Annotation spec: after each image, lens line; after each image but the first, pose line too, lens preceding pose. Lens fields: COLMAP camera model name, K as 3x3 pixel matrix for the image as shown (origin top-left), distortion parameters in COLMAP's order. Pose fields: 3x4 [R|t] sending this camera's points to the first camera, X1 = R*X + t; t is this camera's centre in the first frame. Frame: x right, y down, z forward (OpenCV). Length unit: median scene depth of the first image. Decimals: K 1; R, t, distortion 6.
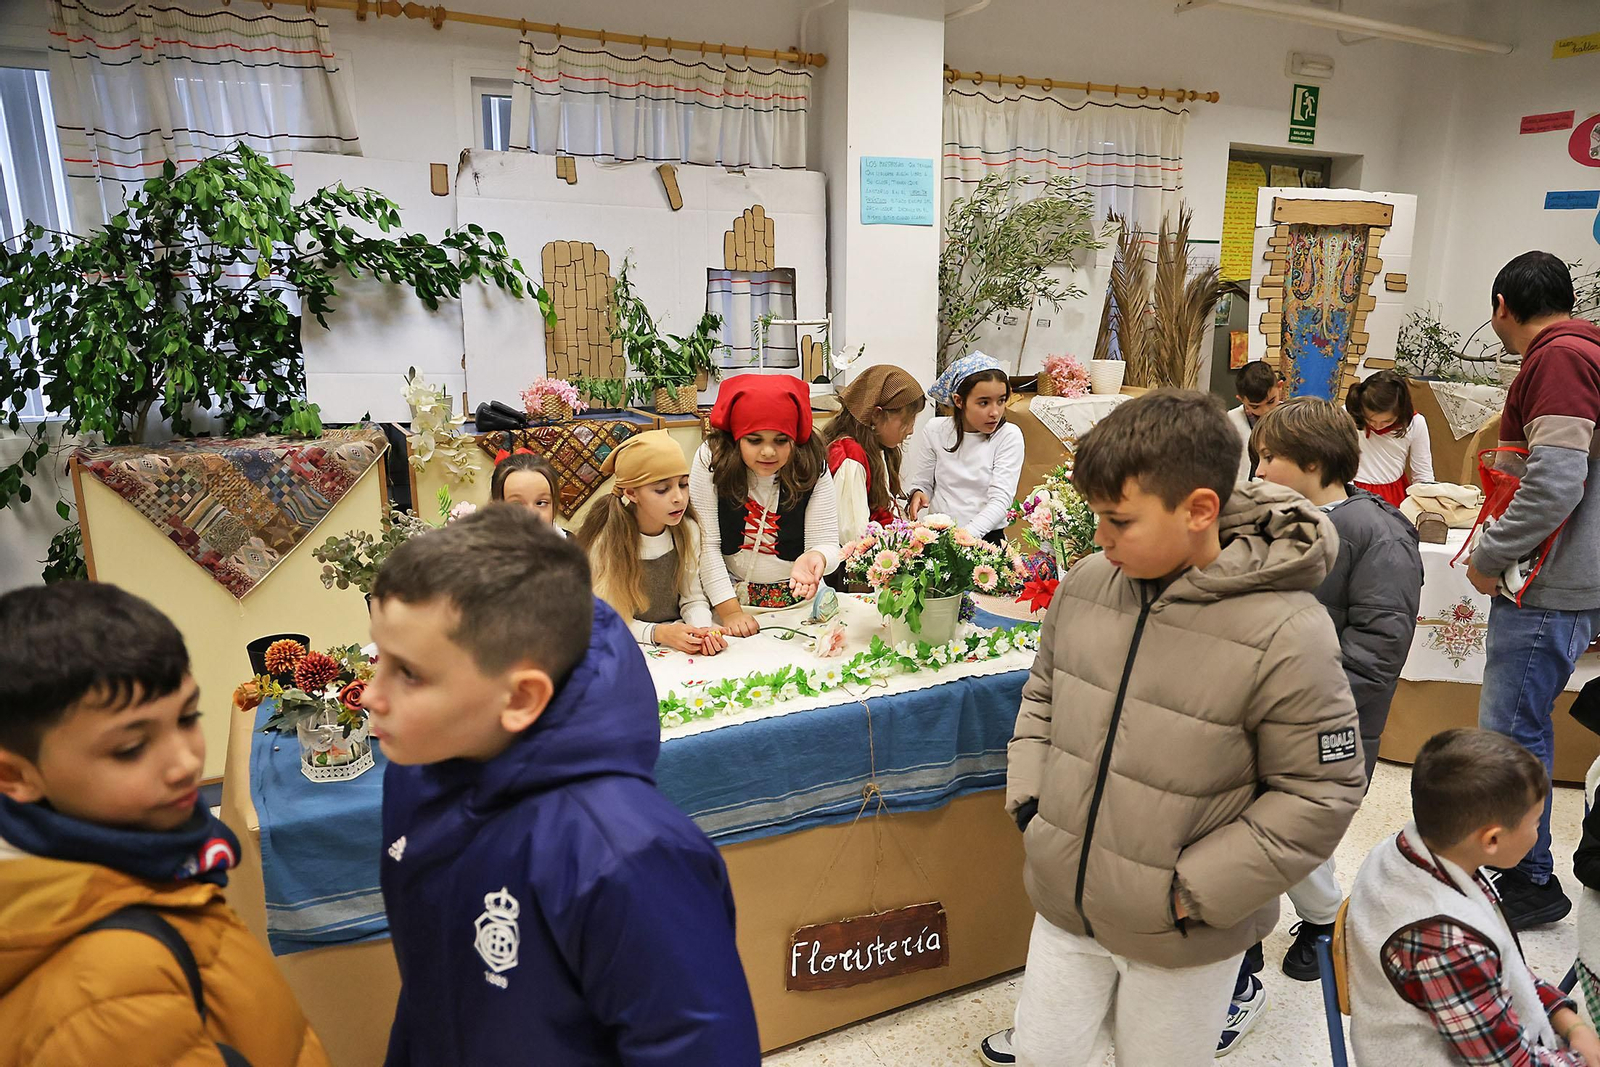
lens RADIAL K [[1095.4, 0, 835.9], [0, 1095.4, 555.9], [0, 0, 1]] dist [-0.112919, 0.114959]
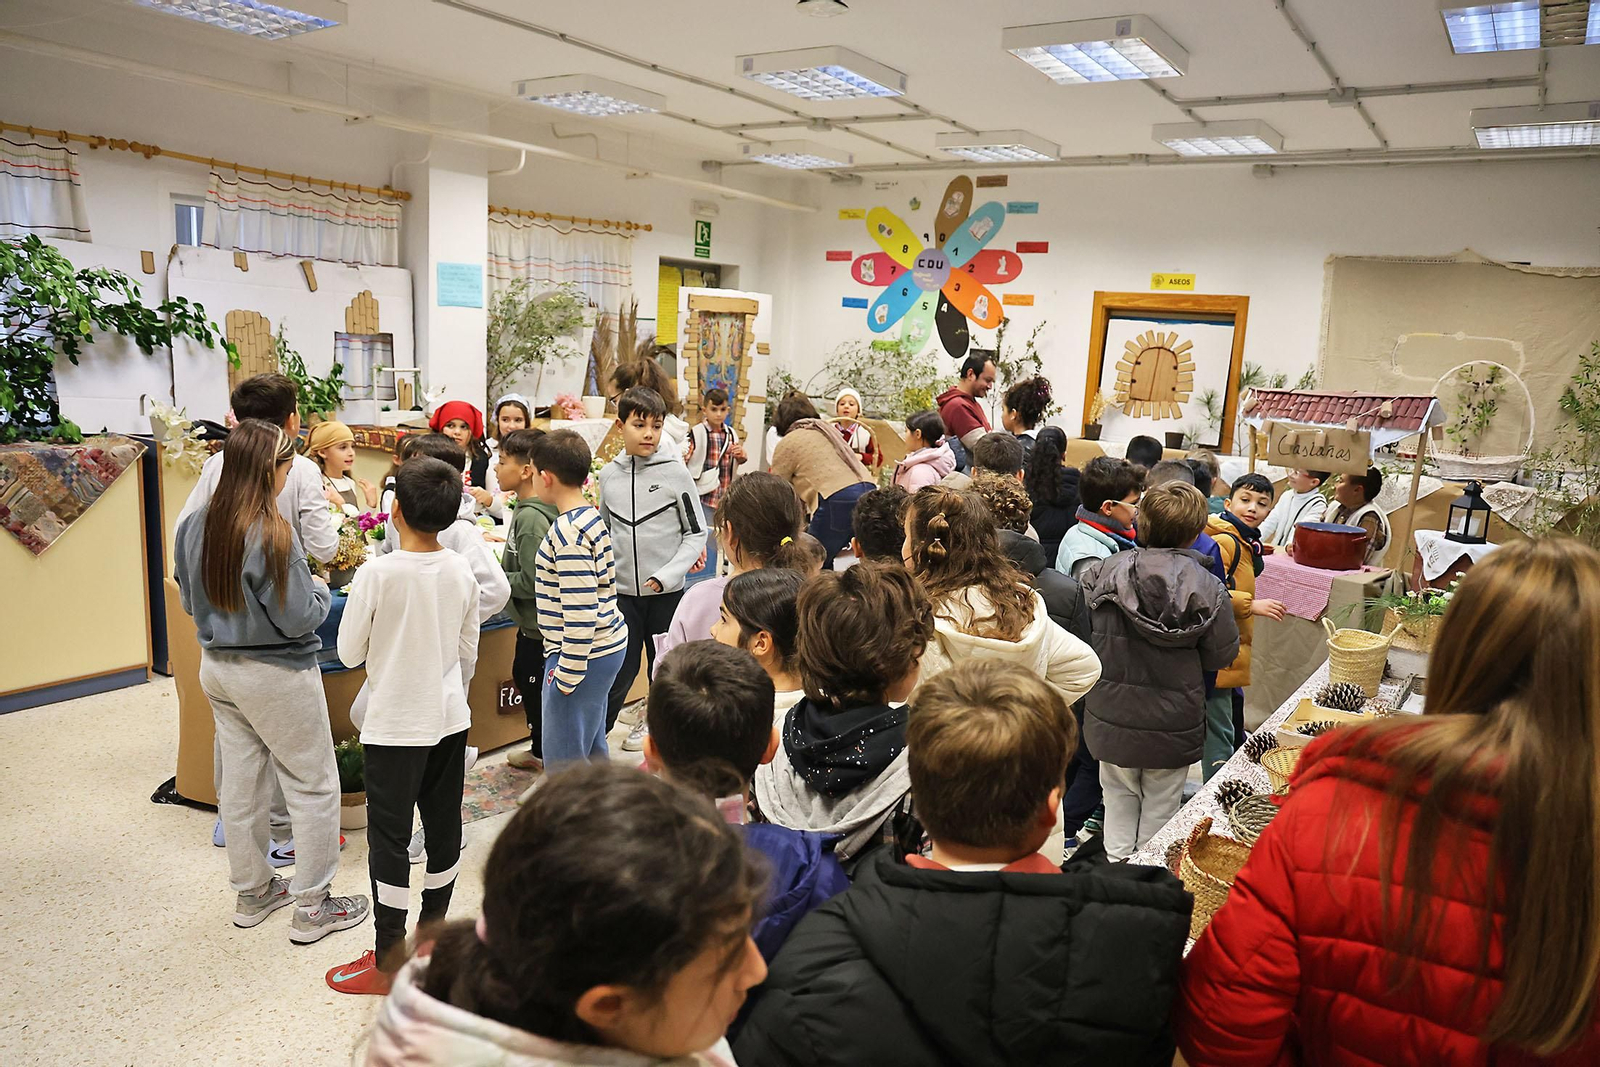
lens RADIAL K [[1095.4, 0, 835.9], [0, 1095.4, 555.9], [0, 0, 1]] dist [-0.112919, 0.114959]
pose [[0.863436, -0.055872, 0.501355, -0.270716], [0.073008, 0.997224, -0.014602, 0.105340], [-0.499148, 0.049211, 0.865118, -0.562814]]
